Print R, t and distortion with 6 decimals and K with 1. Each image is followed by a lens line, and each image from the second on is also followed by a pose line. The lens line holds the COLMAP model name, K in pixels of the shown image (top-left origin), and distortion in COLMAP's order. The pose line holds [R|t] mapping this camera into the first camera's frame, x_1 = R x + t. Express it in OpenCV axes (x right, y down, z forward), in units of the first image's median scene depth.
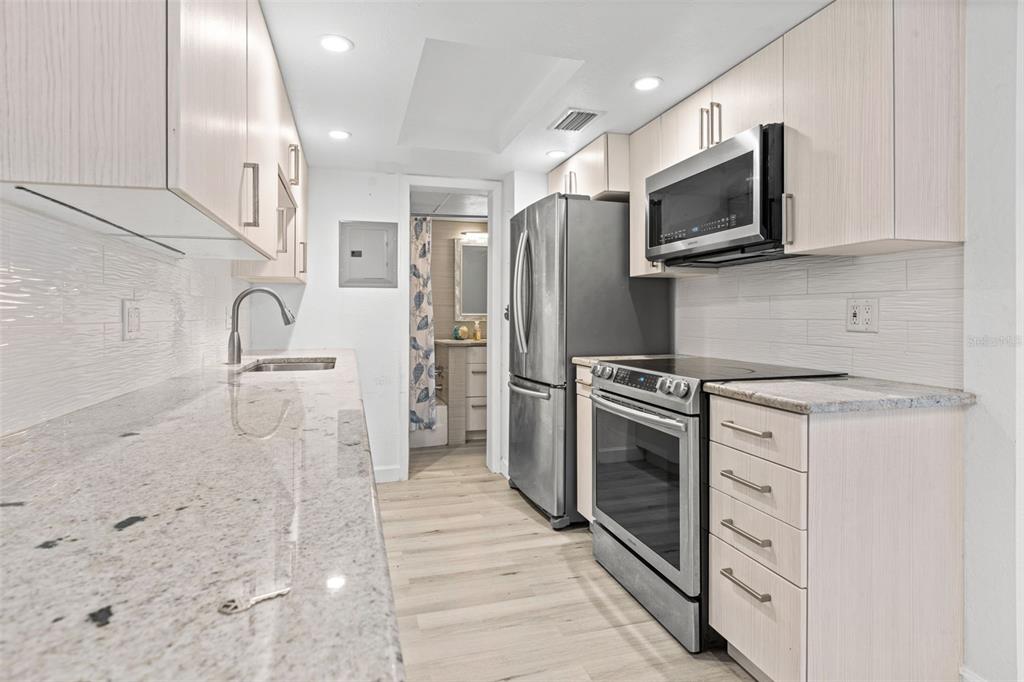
lens RADIAL K [[541.1, 0, 505.8], [0, 541.1, 314.2], [0, 0, 1]] dist [0.000134, -0.000560]
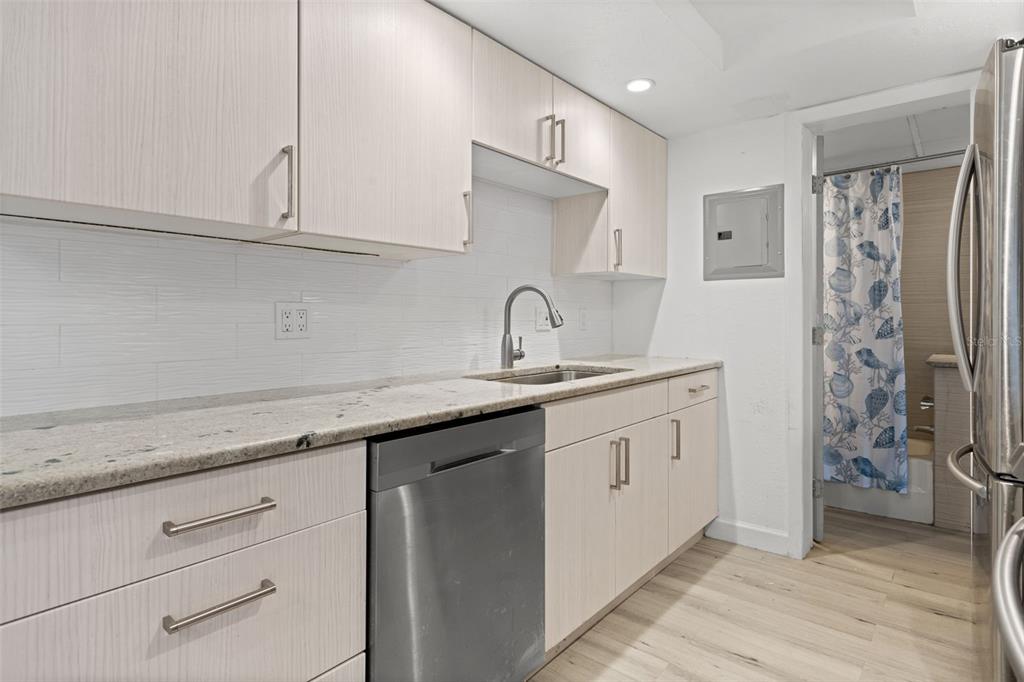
lens RADIAL K [[541.1, 0, 505.0], [0, 541.1, 313.1], [0, 0, 1]] dist [0.000134, -0.000560]
pose [[0.546082, -0.008481, -0.837689, 0.242751], [0.003439, 0.999963, -0.007882, 0.002707], [0.837725, 0.001423, 0.546091, 0.414103]]
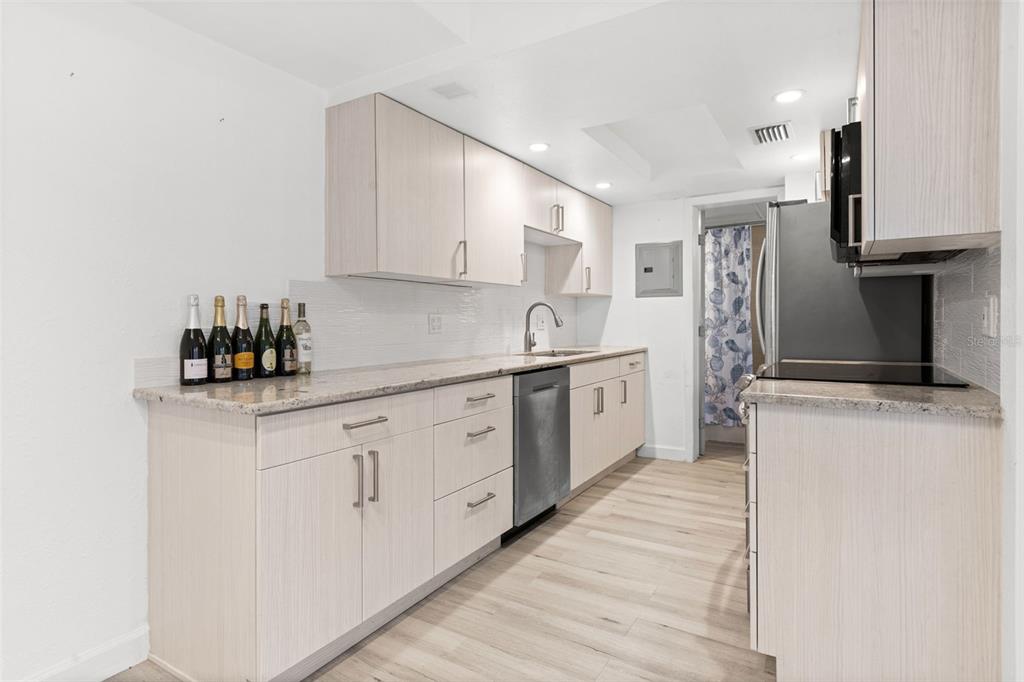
lens RADIAL K [[541.1, 0, 506.6], [0, 541.1, 324.4], [0, 0, 1]] dist [0.000134, -0.000560]
pose [[0.673516, -0.002388, -0.739169, 0.527809], [0.009631, 0.999938, 0.005545, 0.002736], [0.739110, -0.010853, 0.673497, -0.086582]]
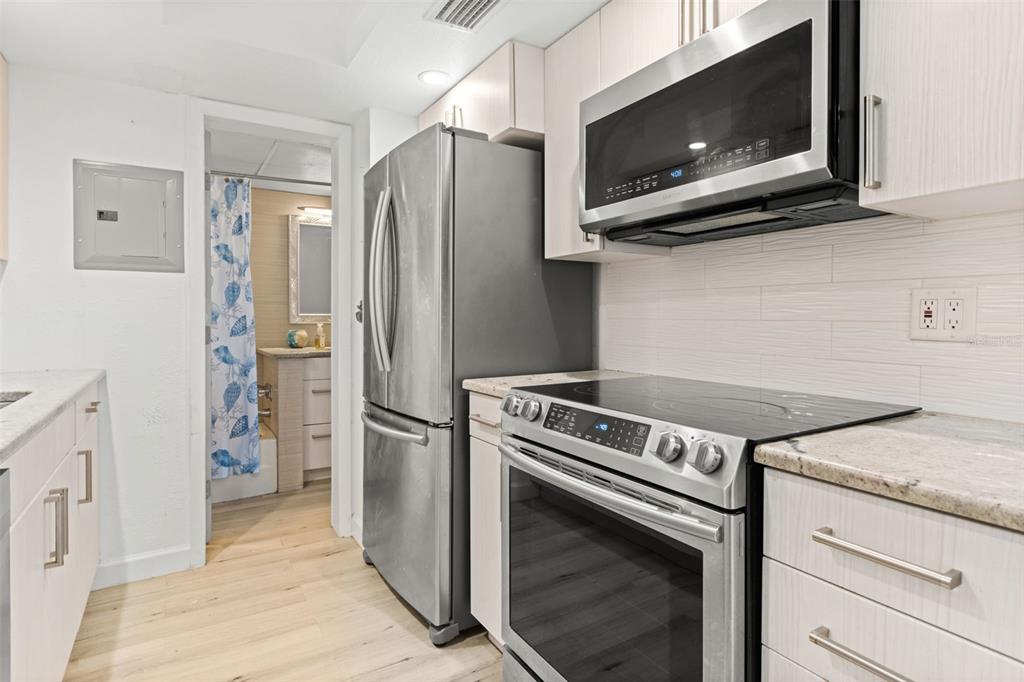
lens RADIAL K [[541.1, 0, 506.2], [0, 541.1, 325.9], [0, 0, 1]] dist [0.000134, -0.000560]
pose [[0.965669, -0.004080, 0.259745, 0.004465], [-0.001004, 0.999811, 0.019438, 0.002301], [-0.259775, -0.019032, 0.965482, 0.356710]]
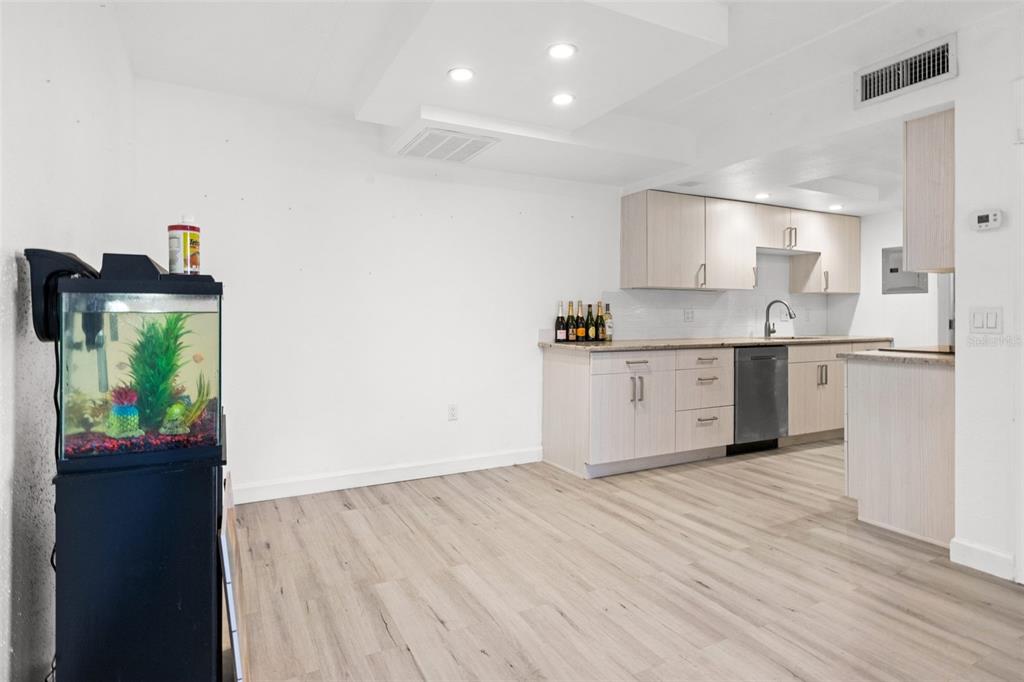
lens RADIAL K [[541.1, 0, 492.8], [0, 541.1, 313.0], [0, 0, 1]] dist [0.000134, -0.000560]
pose [[0.172803, -0.005409, -0.984942, 1.192237], [0.002066, 0.999985, -0.005129, 0.006043], [0.984954, -0.001148, 0.172812, -0.359164]]
